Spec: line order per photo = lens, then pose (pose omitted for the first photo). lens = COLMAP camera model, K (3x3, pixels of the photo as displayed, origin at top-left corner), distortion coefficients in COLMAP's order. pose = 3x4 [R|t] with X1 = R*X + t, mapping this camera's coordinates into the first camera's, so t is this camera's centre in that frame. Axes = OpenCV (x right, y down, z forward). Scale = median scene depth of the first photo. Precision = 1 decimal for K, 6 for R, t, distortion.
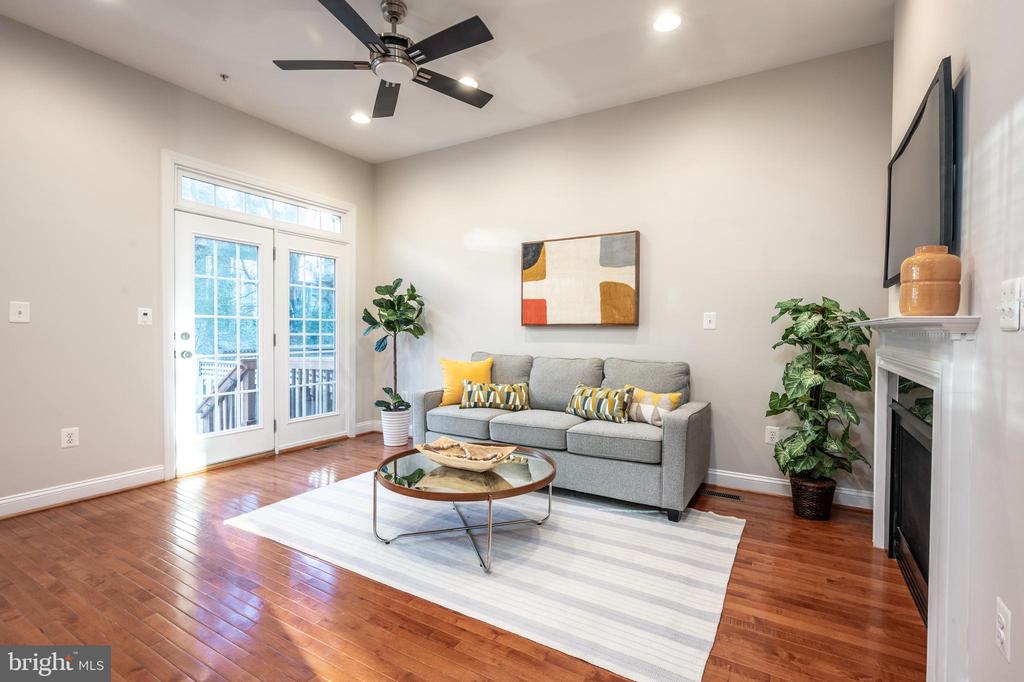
lens RADIAL K [[433.1, 0, 512.0], [0, 433.1, 341.0], [0, 0, 1]] dist [0.001140, 0.000203]
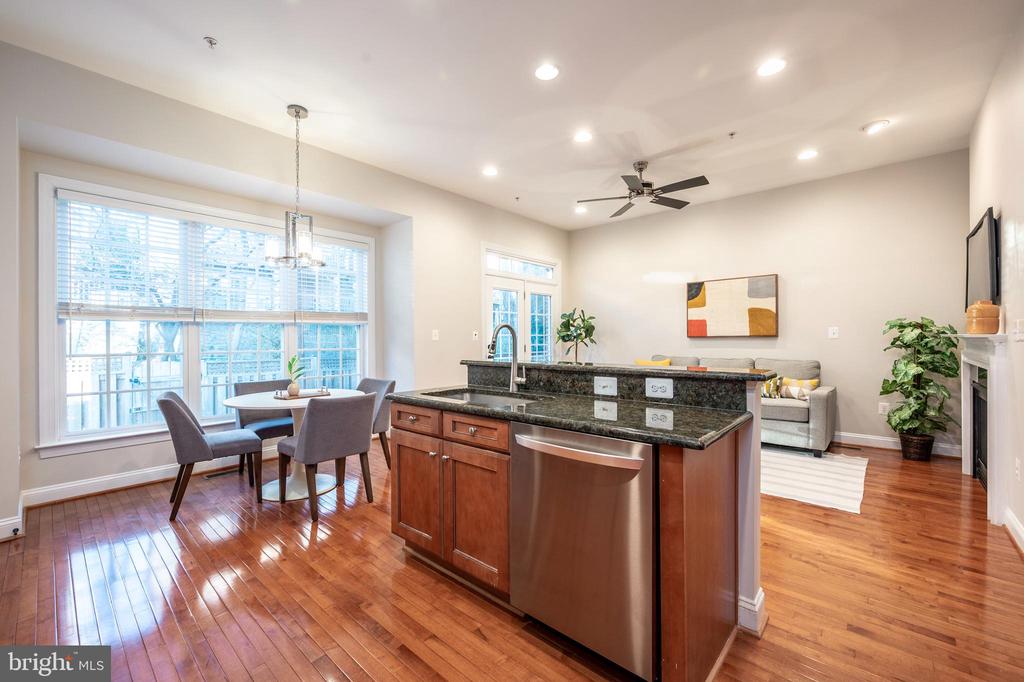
lens RADIAL K [[424.4, 0, 479.3], [0, 424.4, 342.0], [0, 0, 1]] dist [0.000031, 0.000030]
pose [[0.983744, -0.012722, -0.179124, -0.564030], [0.010345, 0.999846, -0.014199, -0.008068], [0.179277, 0.012115, 0.983724, -0.771044]]
